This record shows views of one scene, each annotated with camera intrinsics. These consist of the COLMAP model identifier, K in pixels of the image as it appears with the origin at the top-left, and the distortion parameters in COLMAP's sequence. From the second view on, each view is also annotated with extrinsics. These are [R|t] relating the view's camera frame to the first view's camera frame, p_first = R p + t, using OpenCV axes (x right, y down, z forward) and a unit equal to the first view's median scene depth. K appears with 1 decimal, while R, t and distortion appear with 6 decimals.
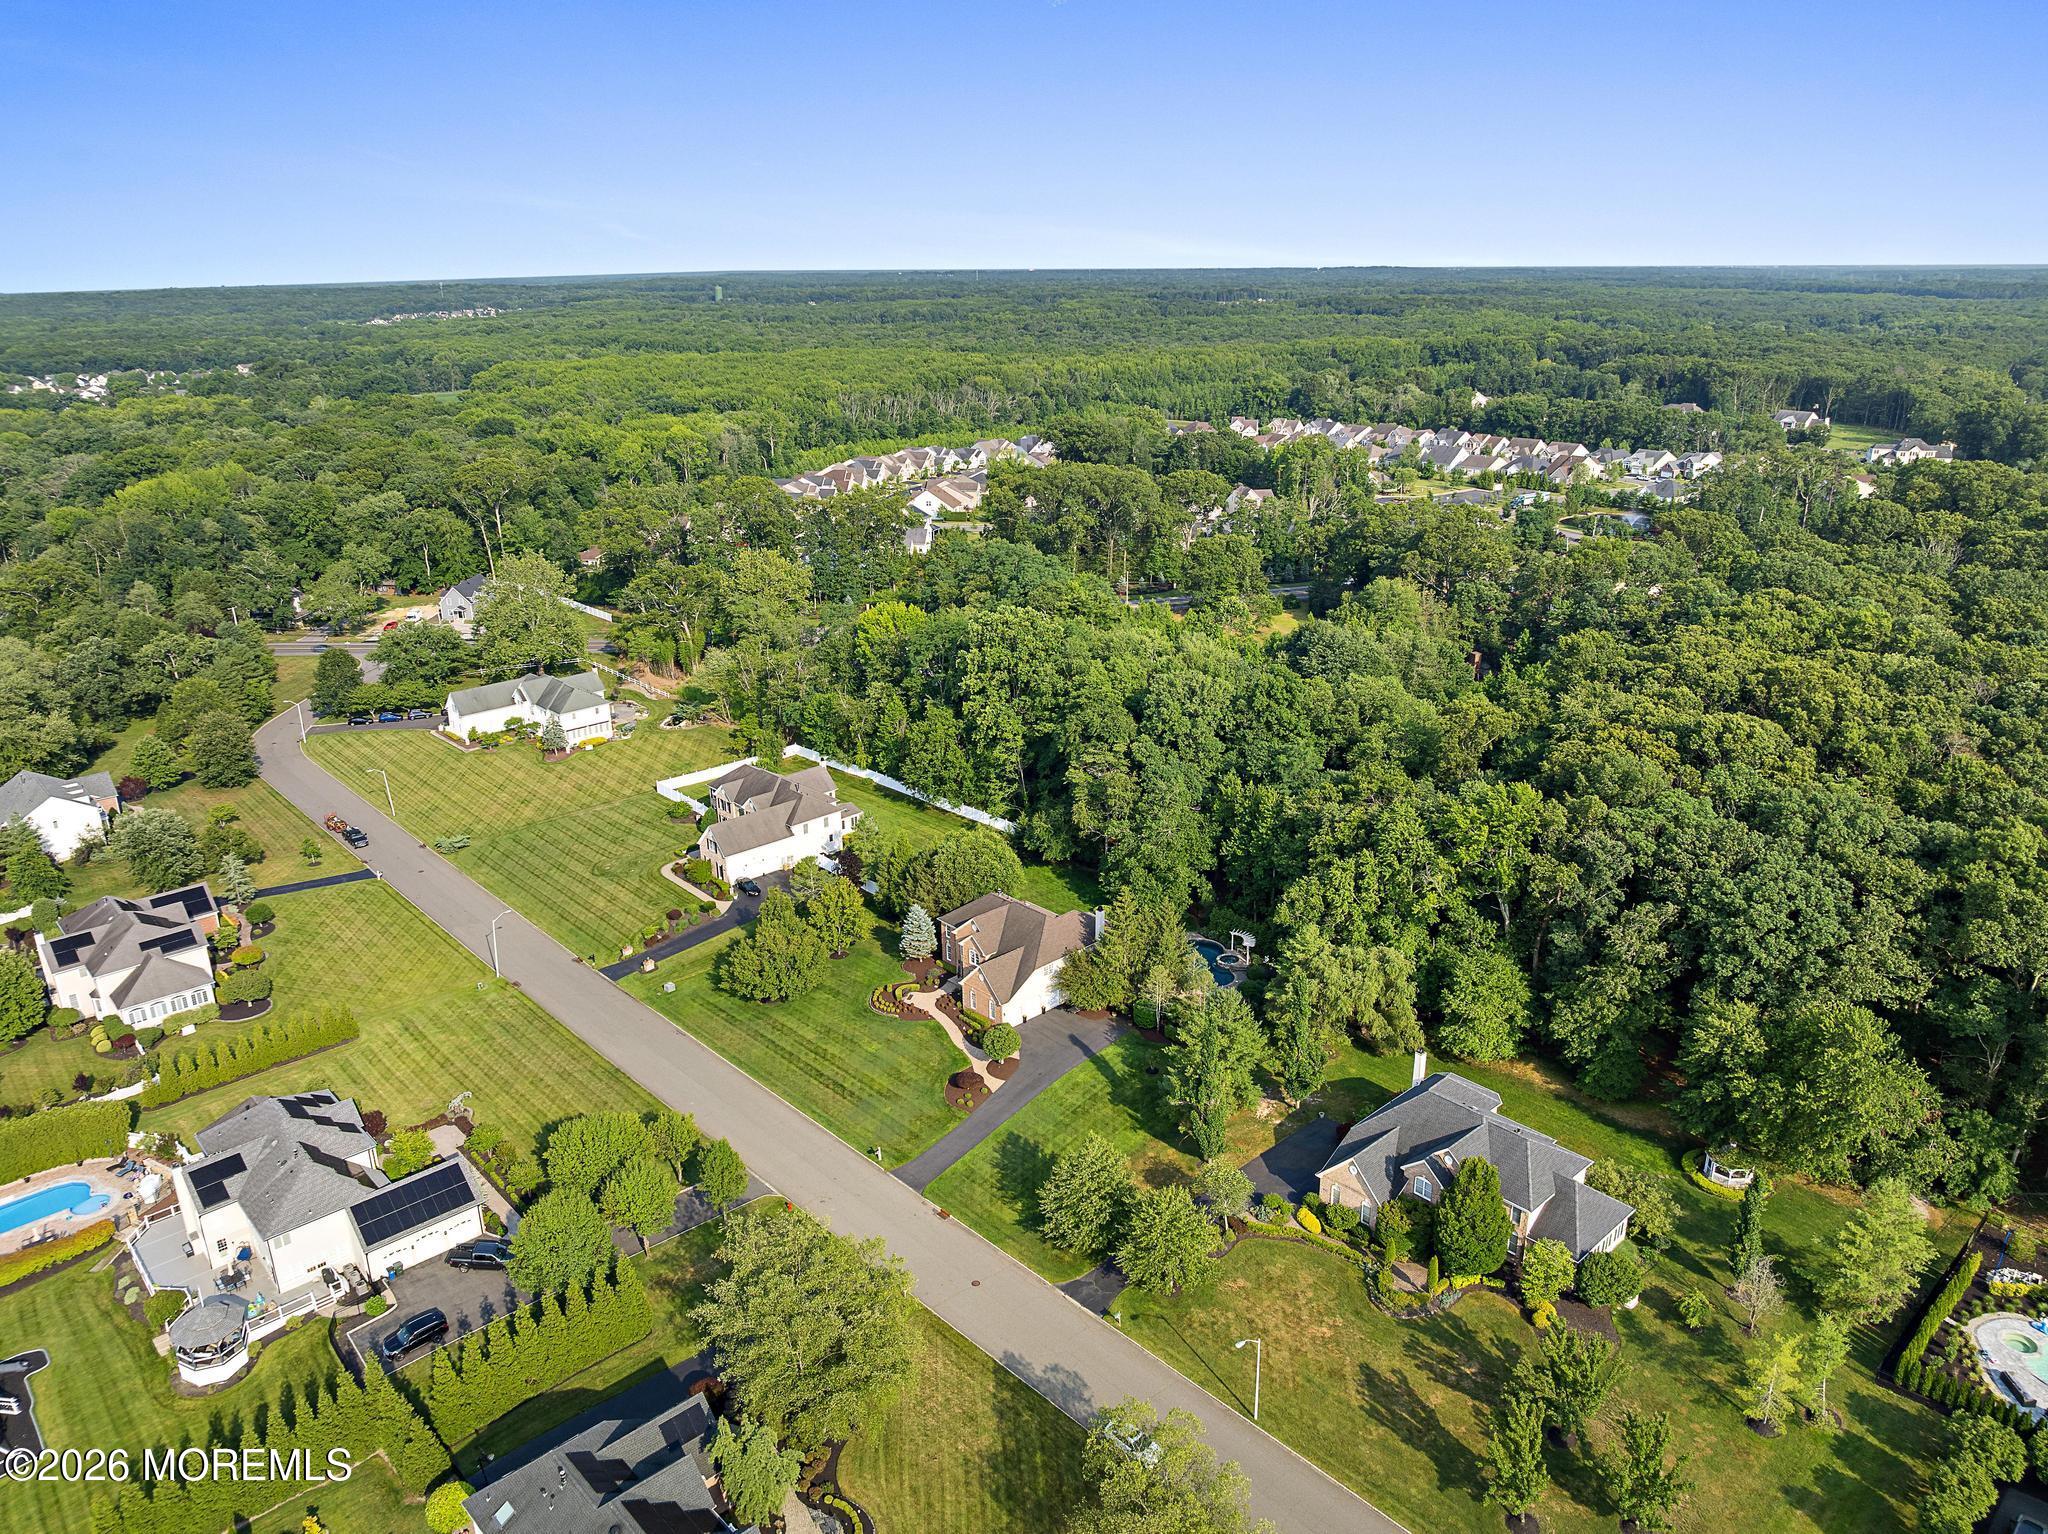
lens RADIAL K [[1441.1, 0, 1024.7], [0, 1441.1, 760.3], [0, 0, 1]] dist [-0.042964, 0.010253]
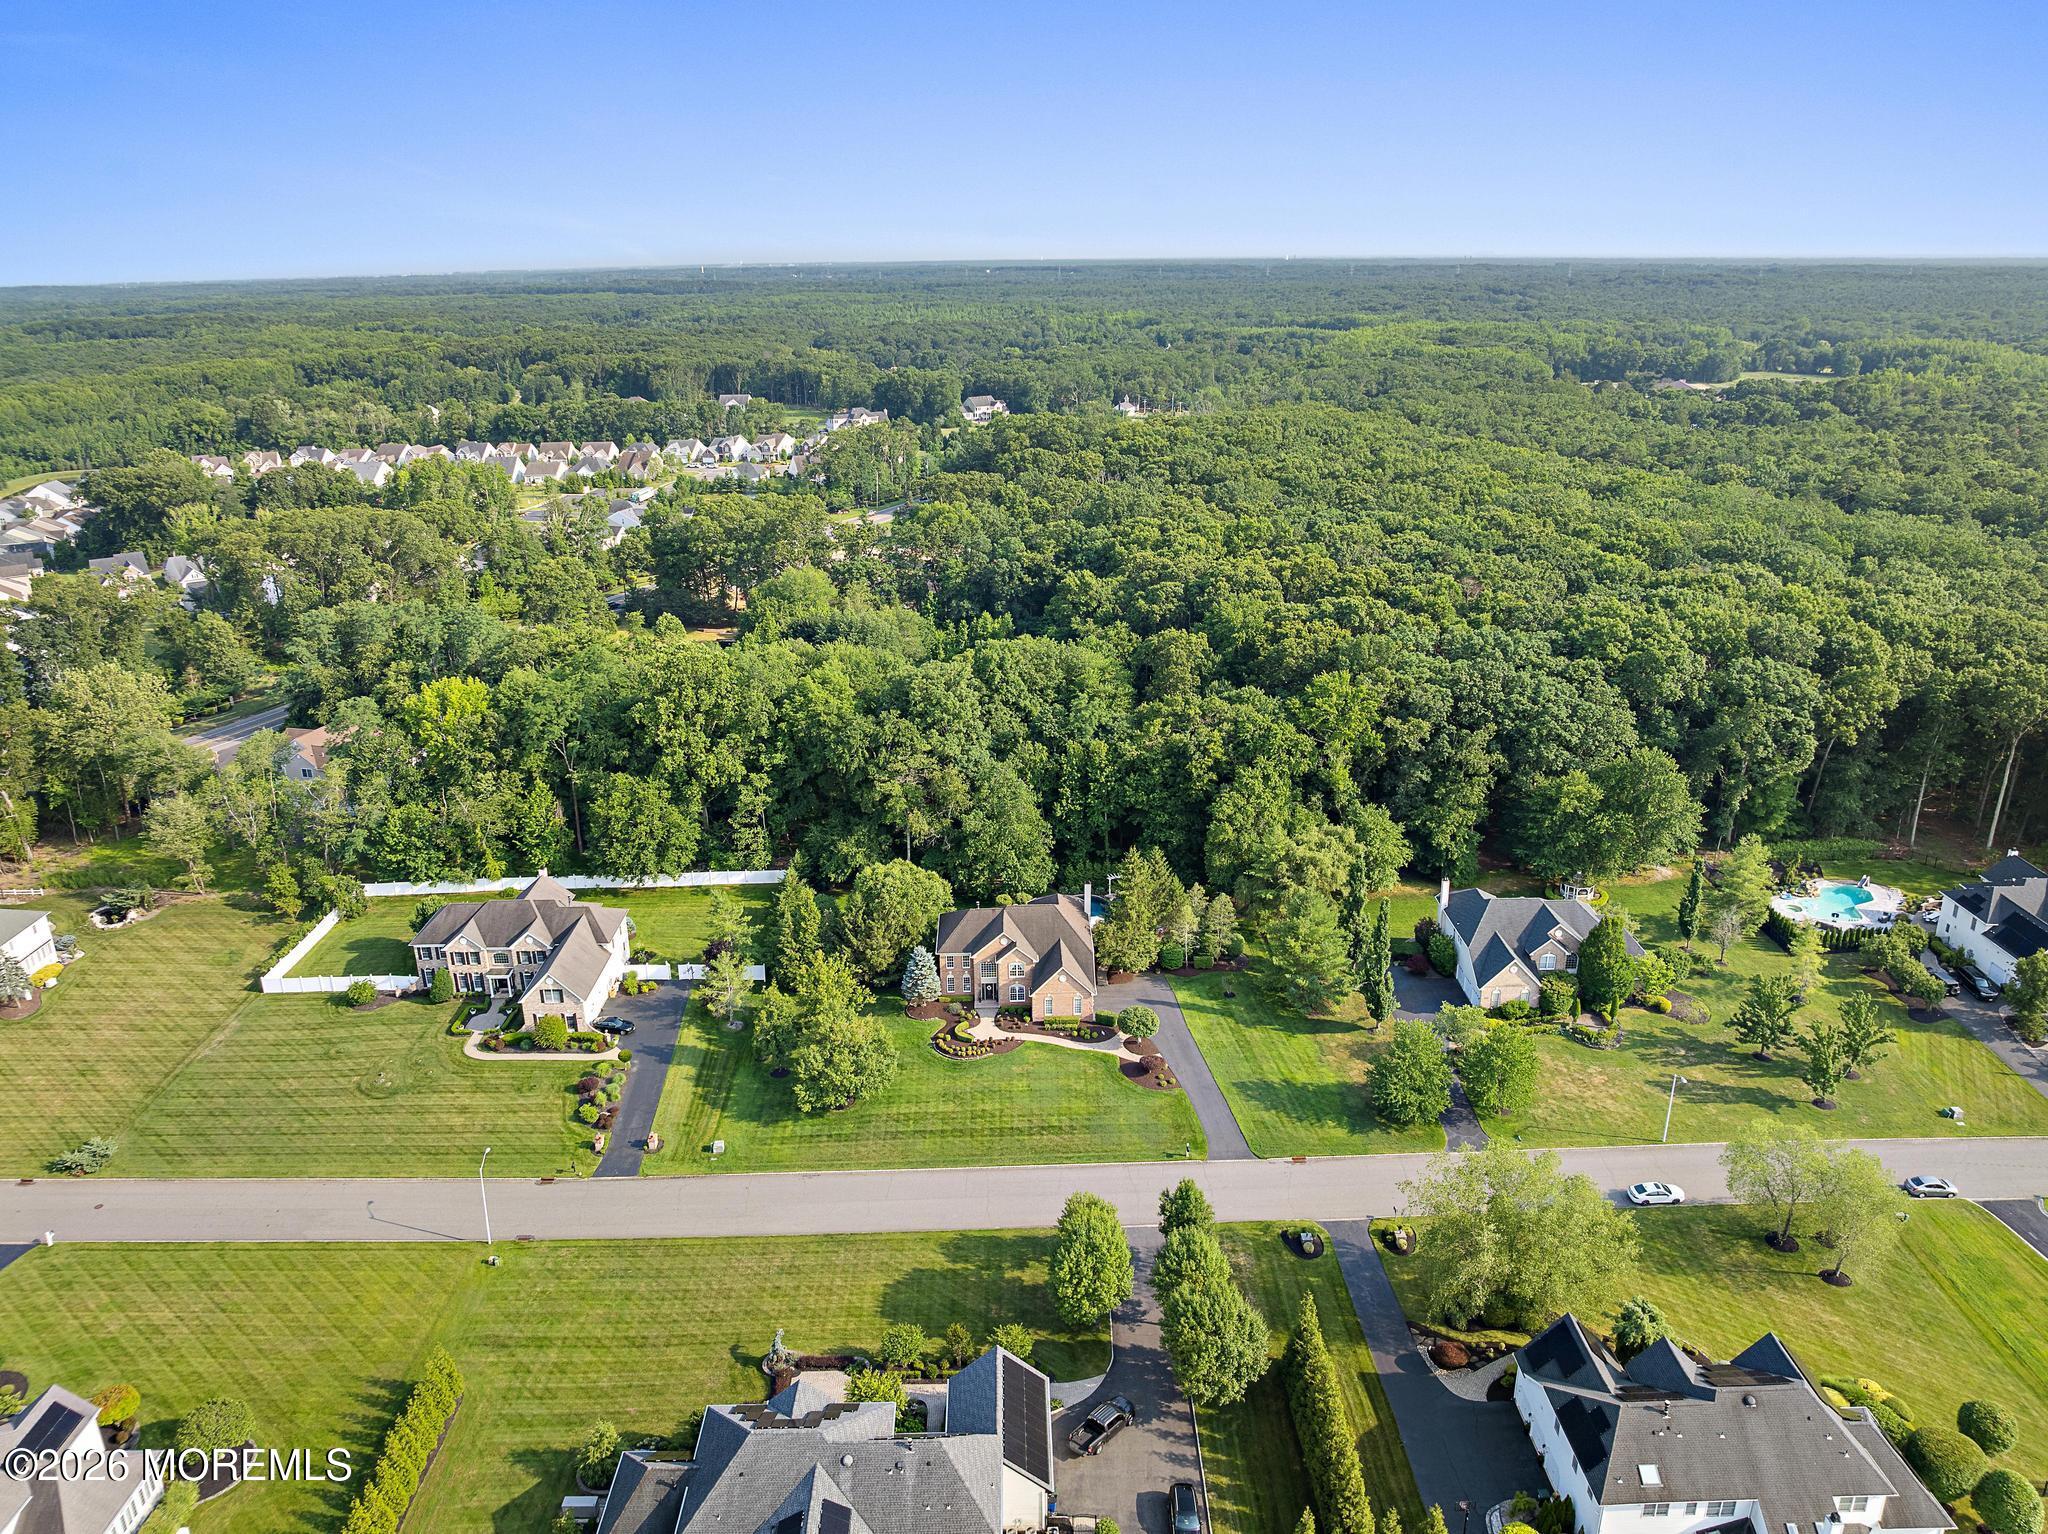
lens RADIAL K [[1441.1, 0, 1021.3], [0, 1441.1, 770.9], [0, 0, 1]] dist [-0.042964, 0.010253]
pose [[0.670368, -0.251499, 0.698108, -0.646509], [0.251409, 0.962147, 0.105202, -0.089267], [-0.698140, 0.104987, 0.708222, 0.282035]]
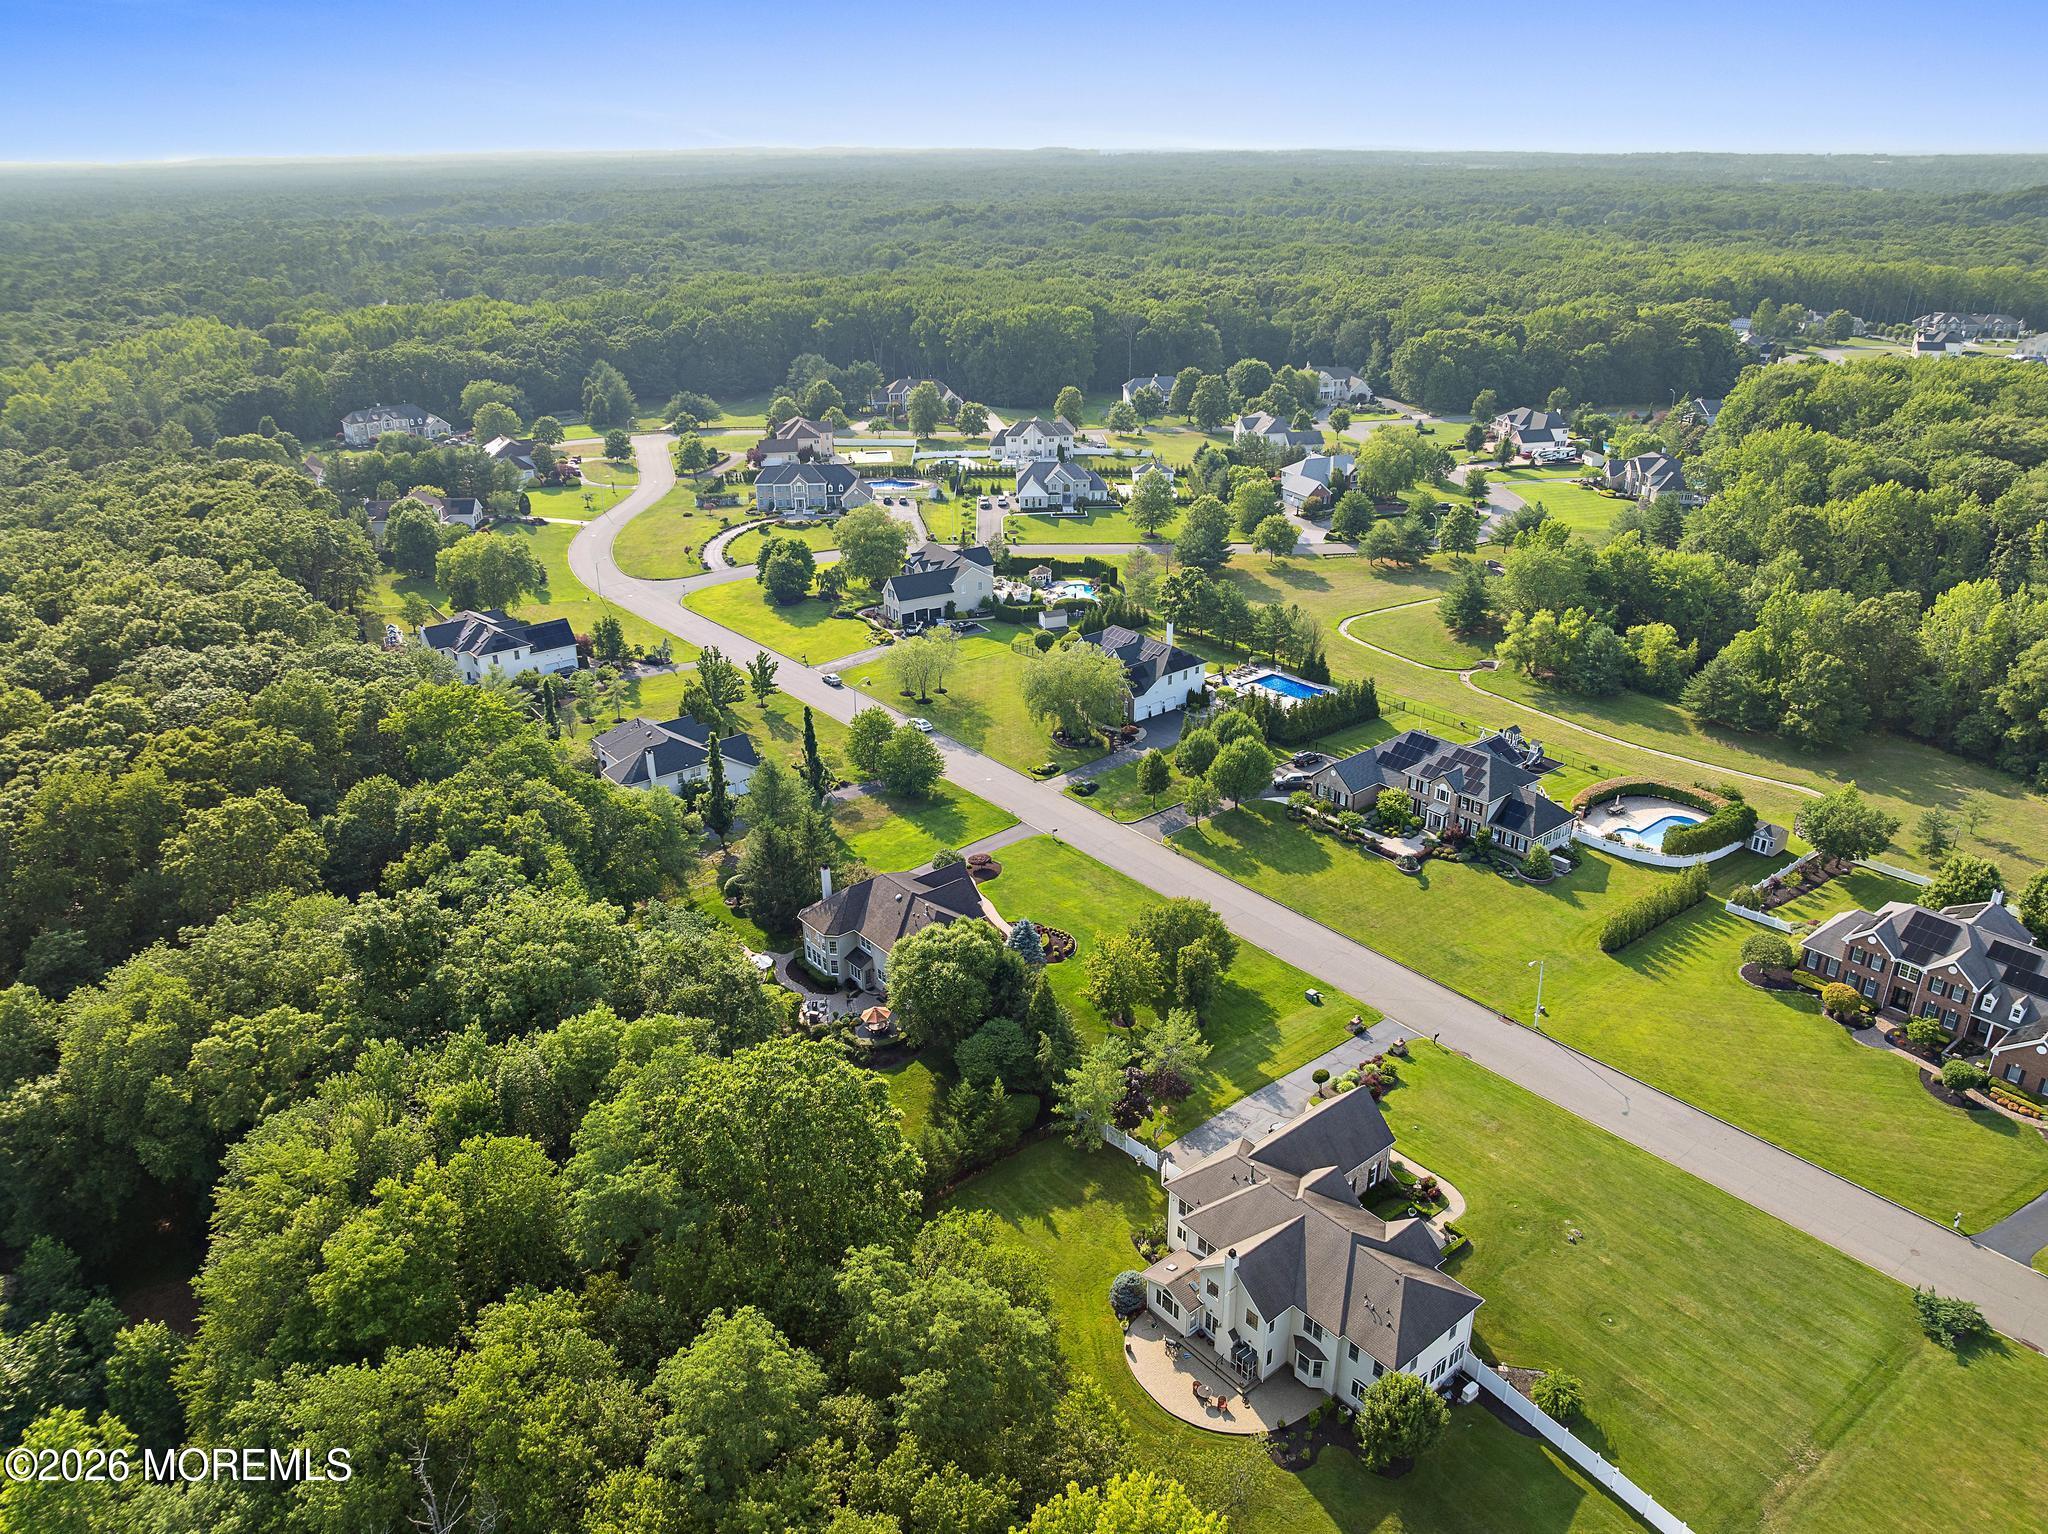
lens RADIAL K [[1441.1, 0, 1021.1], [0, 1441.1, 773.4], [0, 0, 1]] dist [-0.042964, 0.010253]
pose [[-0.997815, -0.004581, 0.065906, -0.128586], [0.041647, 0.730784, 0.681337, -0.541316], [-0.051284, 0.682593, -0.728997, 1.553162]]
